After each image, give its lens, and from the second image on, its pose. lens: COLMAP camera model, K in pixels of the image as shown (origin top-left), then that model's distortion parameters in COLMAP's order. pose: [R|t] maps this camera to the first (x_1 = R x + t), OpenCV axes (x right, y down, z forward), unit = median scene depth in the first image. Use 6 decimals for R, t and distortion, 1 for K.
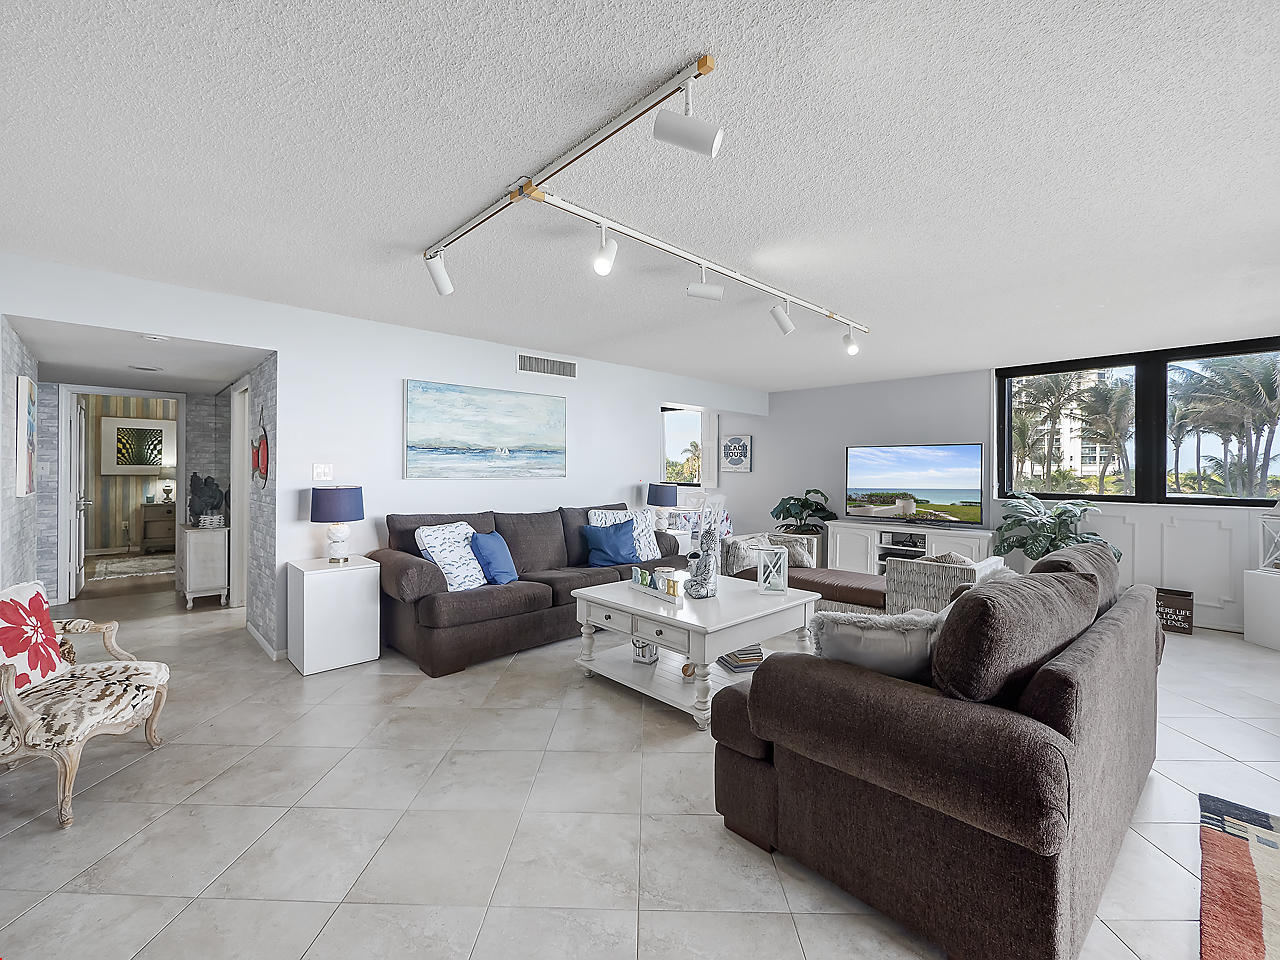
lens RADIAL K [[547.0, 0, 636.3], [0, 547.0, 474.5], [0, 0, 1]] dist [0.002123, 0.000209]
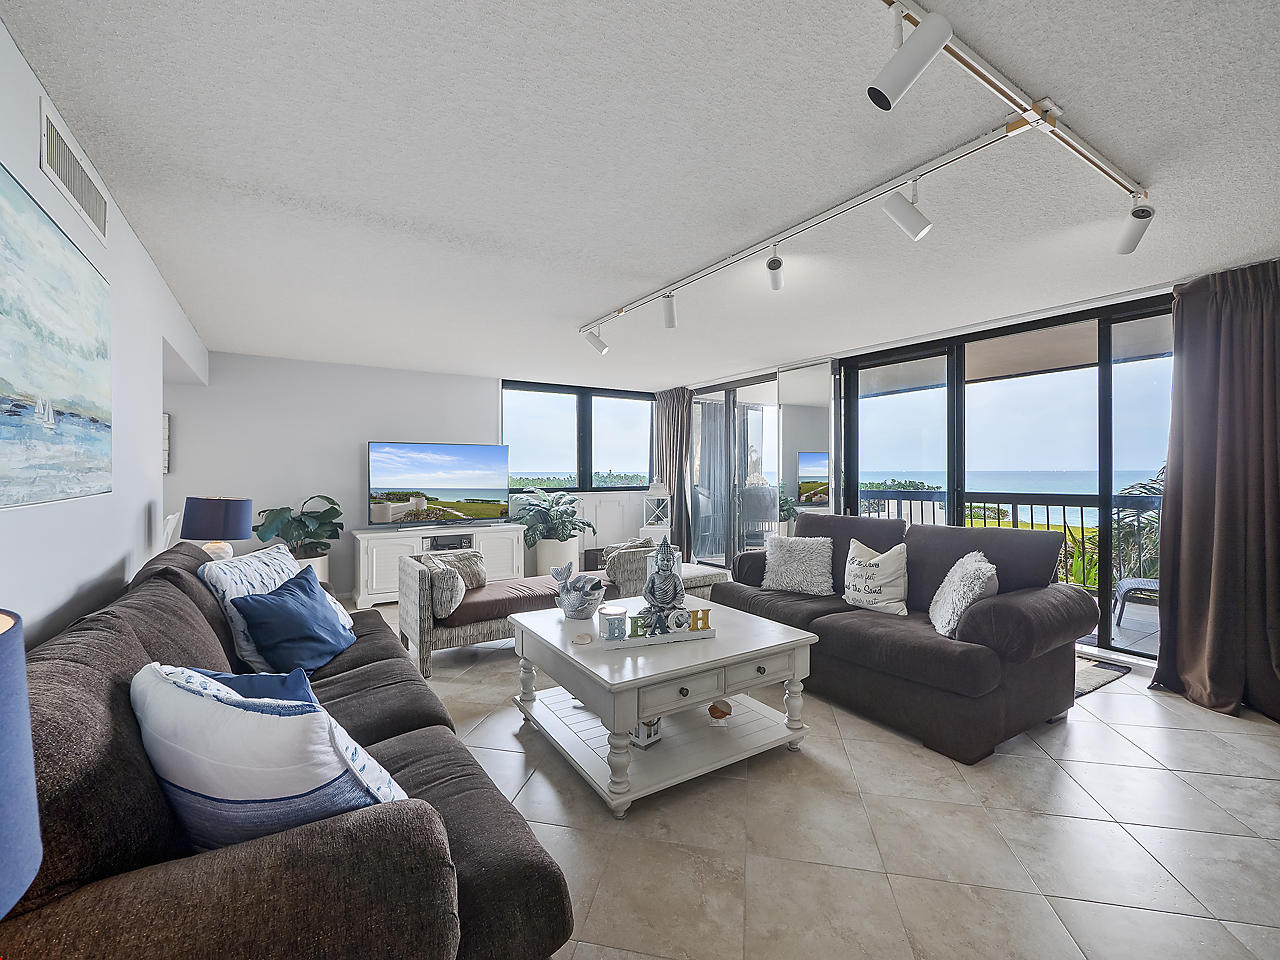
lens RADIAL K [[547.0, 0, 636.3], [0, 547.0, 474.5], [0, 0, 1]] dist [0.002123, 0.000209]
pose [[0.189215, -0.011333, 0.981870, -0.480801], [0.005943, 0.999928, 0.010396, -0.007643], [-0.981918, 0.003868, 0.189269, 0.625081]]
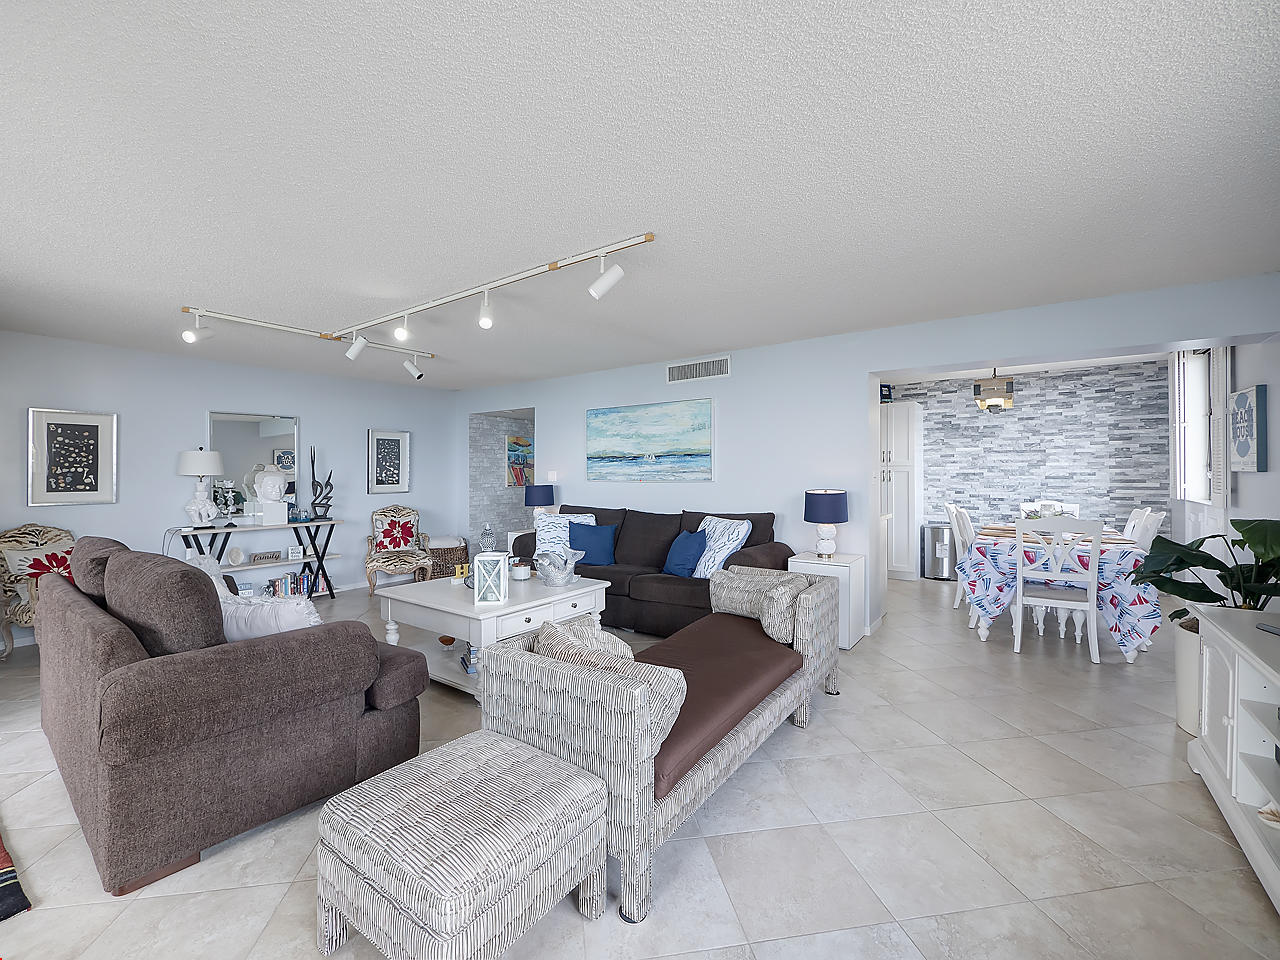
lens RADIAL K [[547.0, 0, 636.3], [0, 547.0, 474.5], [0, 0, 1]] dist [0.002123, 0.000209]
pose [[0.188213, -0.003867, -0.982121, 0.874284], [-0.002399, 0.999987, -0.004397, -0.002065], [0.982125, 0.003184, 0.188201, 0.766846]]
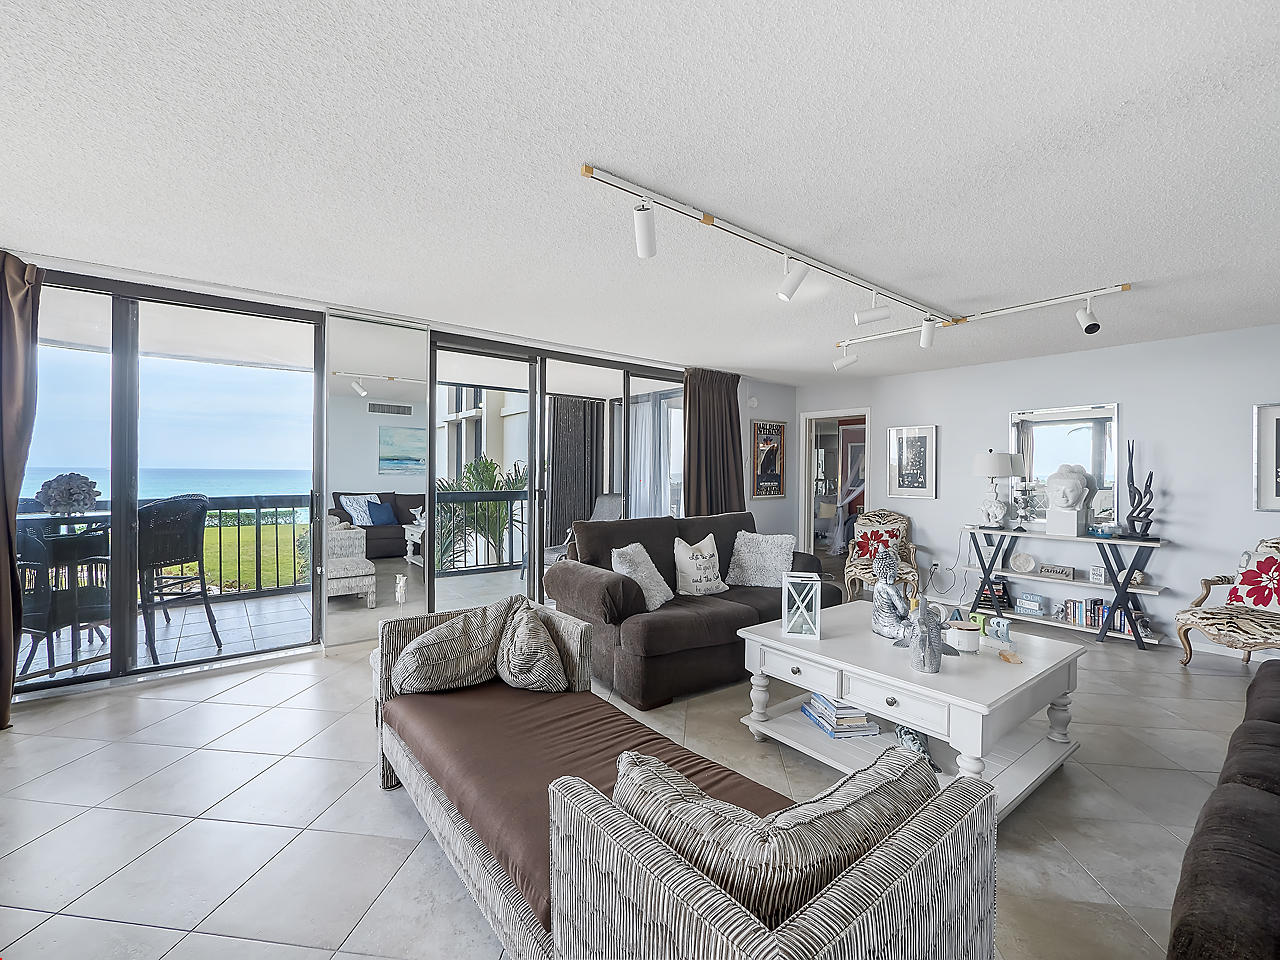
lens RADIAL K [[547.0, 0, 636.3], [0, 547.0, 474.5], [0, 0, 1]] dist [0.002123, 0.000209]
pose [[-0.996066, -0.012478, 0.087736, 0.295352], [-0.011516, 0.999868, 0.011463, -0.011822], [-0.087867, 0.010408, -0.996078, 1.276879]]
